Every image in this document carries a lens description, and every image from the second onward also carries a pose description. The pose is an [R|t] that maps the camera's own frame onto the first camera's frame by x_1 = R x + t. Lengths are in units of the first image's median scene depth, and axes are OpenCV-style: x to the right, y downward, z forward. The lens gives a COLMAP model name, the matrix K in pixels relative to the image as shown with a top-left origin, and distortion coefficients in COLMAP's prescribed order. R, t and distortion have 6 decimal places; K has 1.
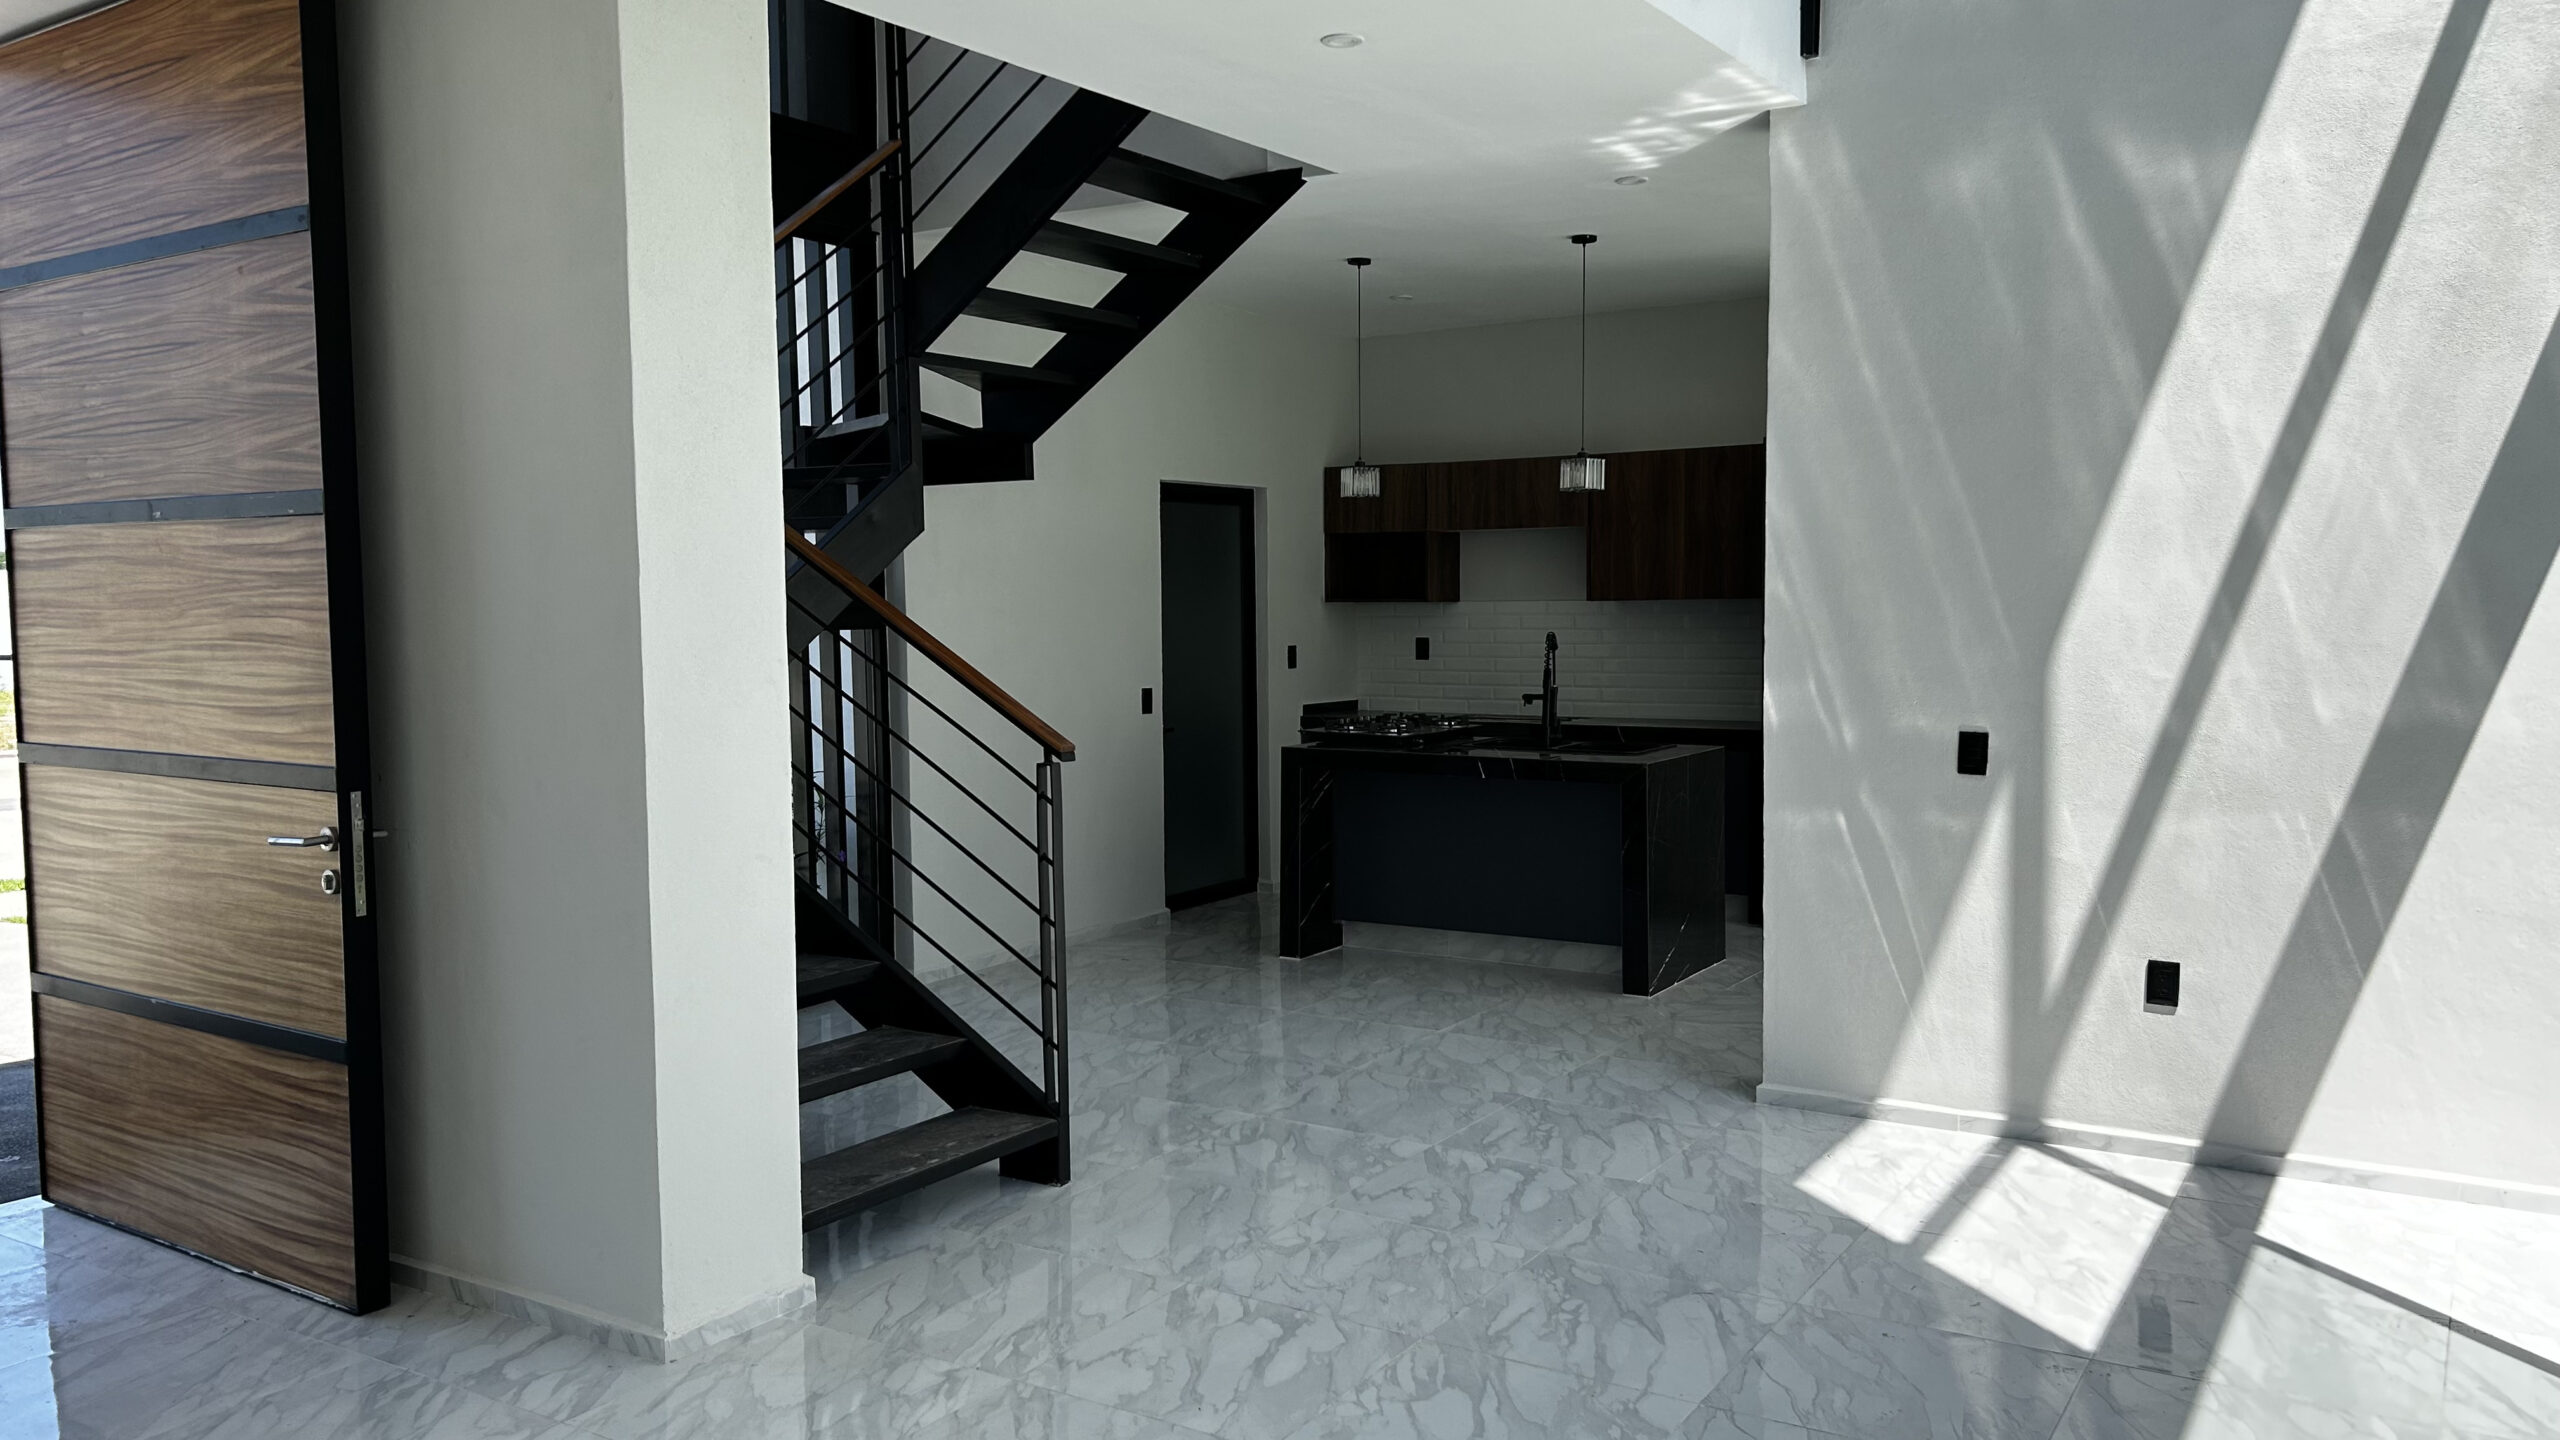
lens RADIAL K [[1913.3, 0, 1280.0], [0, 1913.3, 720.0], [0, 0, 1]] dist [0.002264, 0.000852]
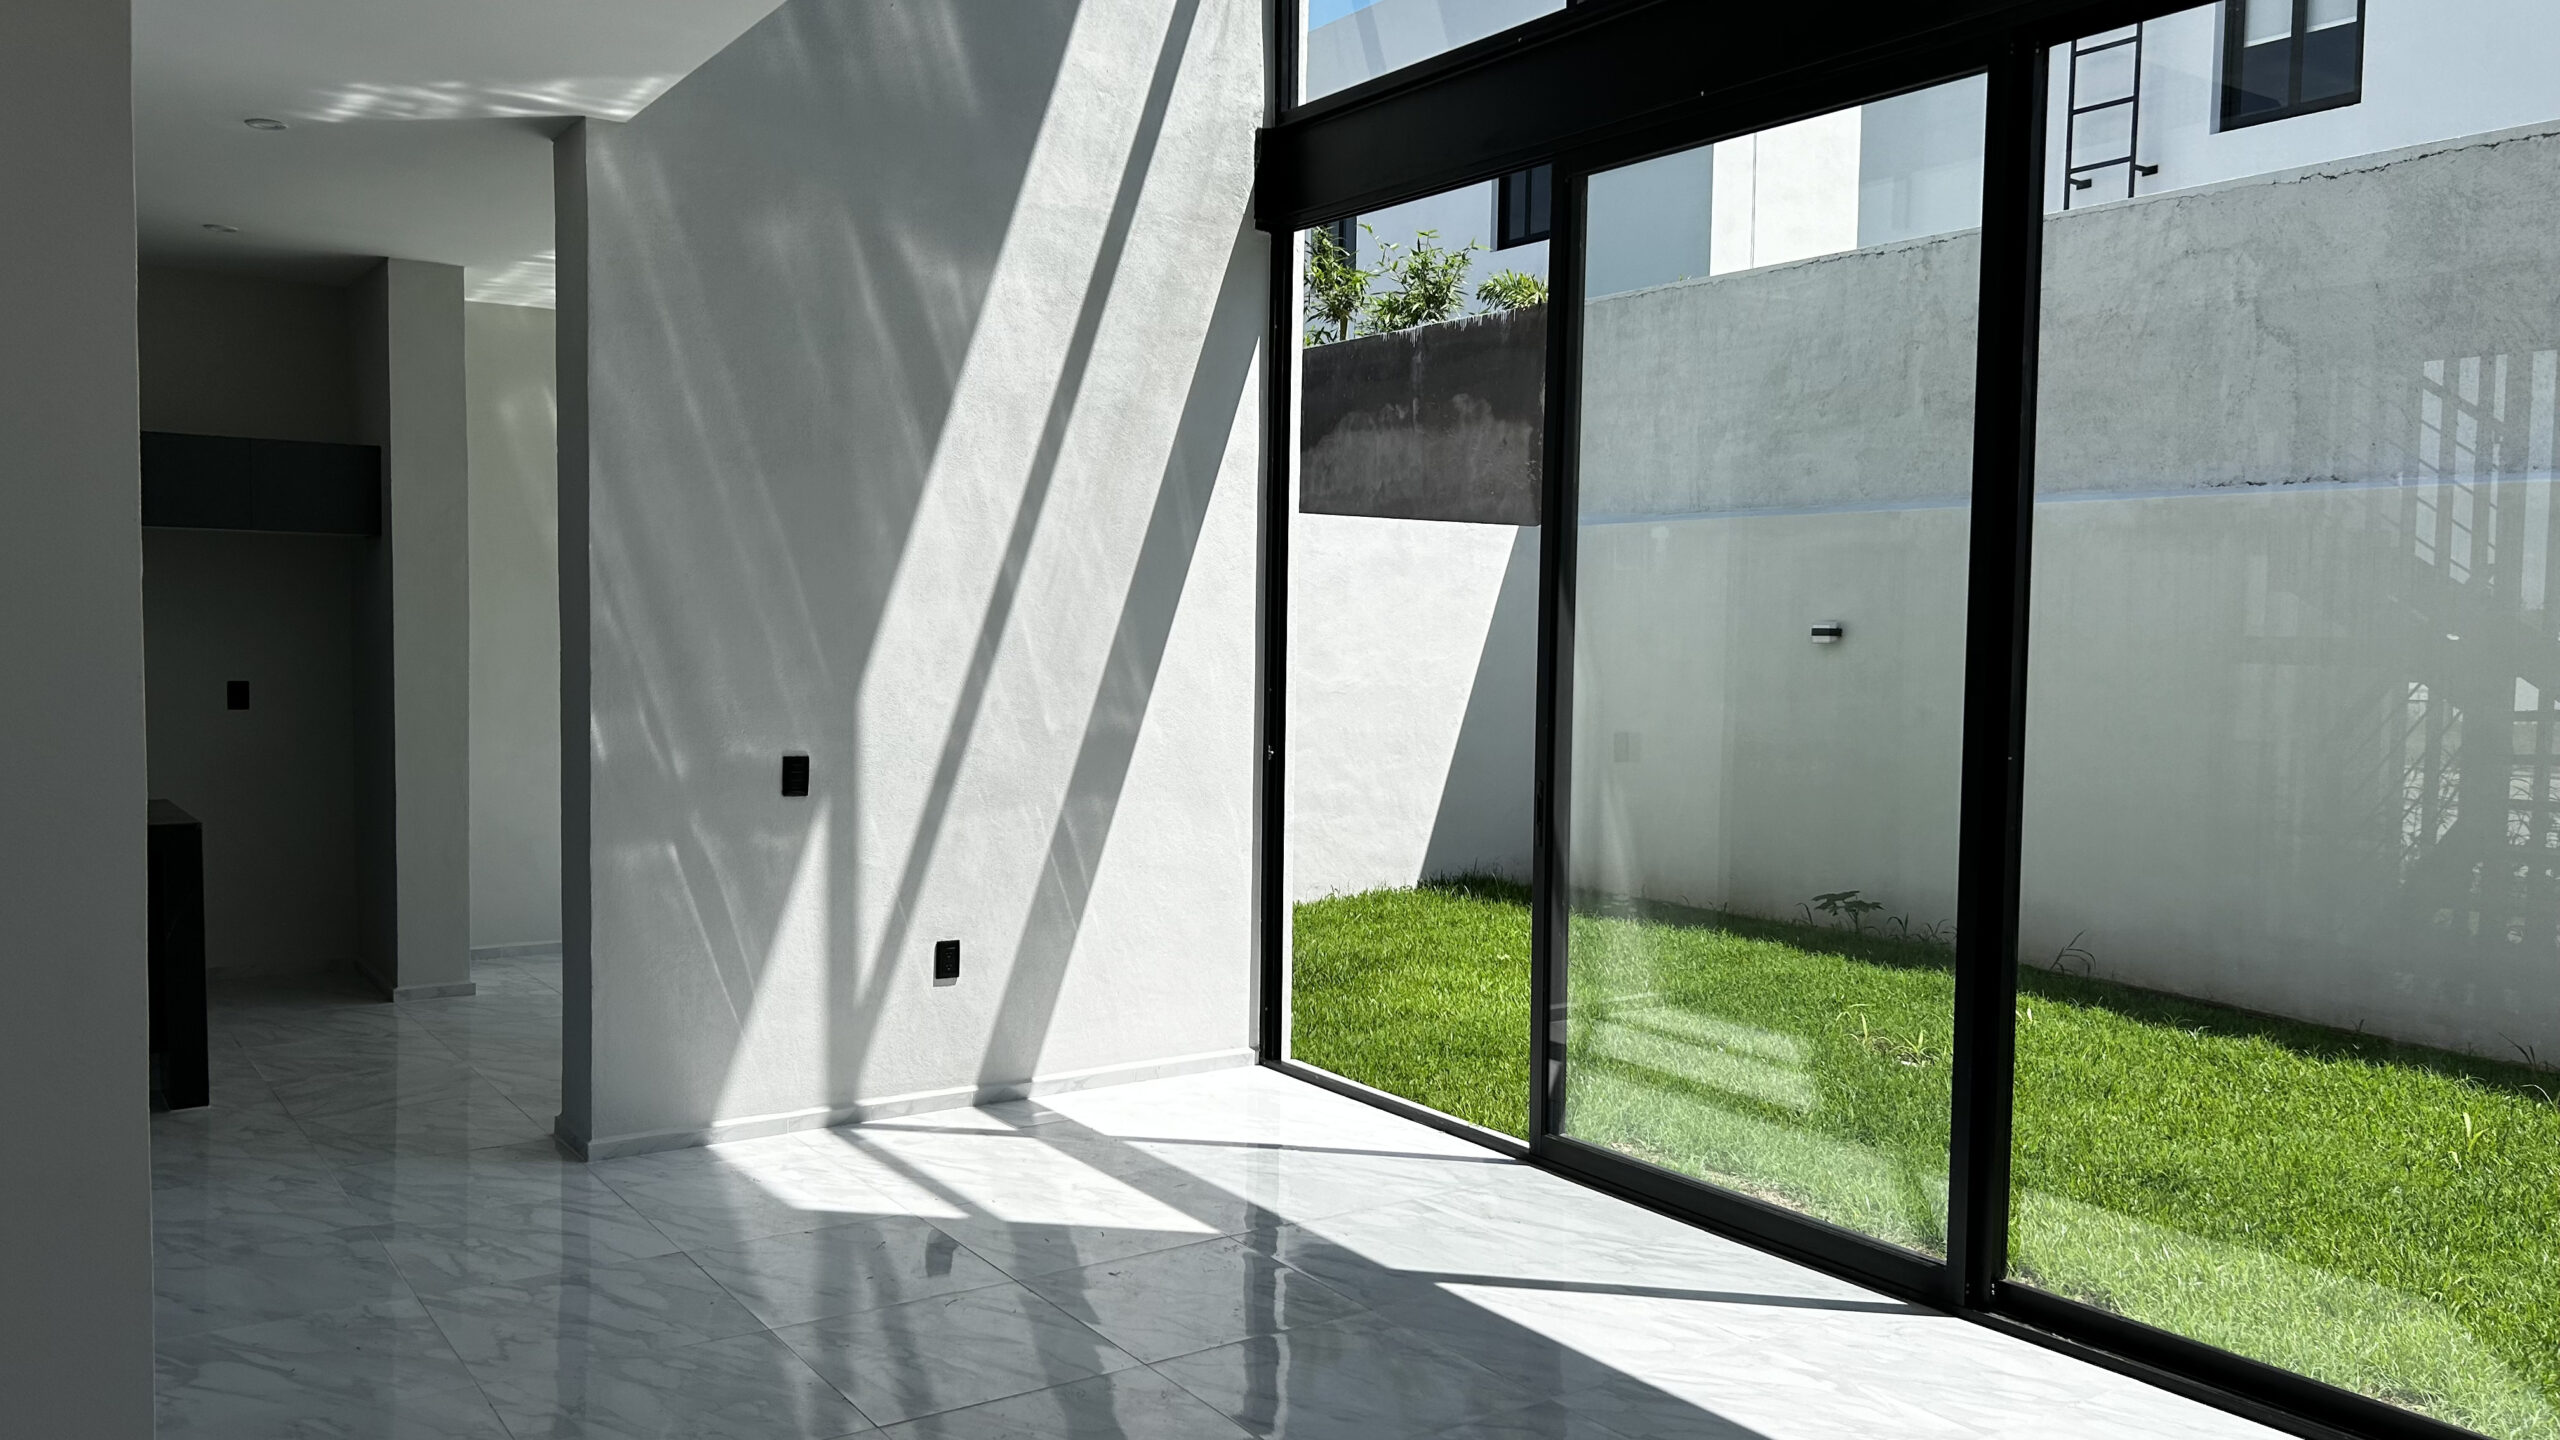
lens RADIAL K [[1898.8, 0, 1261.1], [0, 1898.8, 717.8], [0, 0, 1]] dist [0.090136, -0.129682]
pose [[0.388250, -0.027476, 0.921144, -0.544779], [0.041888, 0.999048, 0.012145, -0.018023], [-0.920601, 0.033870, 0.389032, 0.358113]]
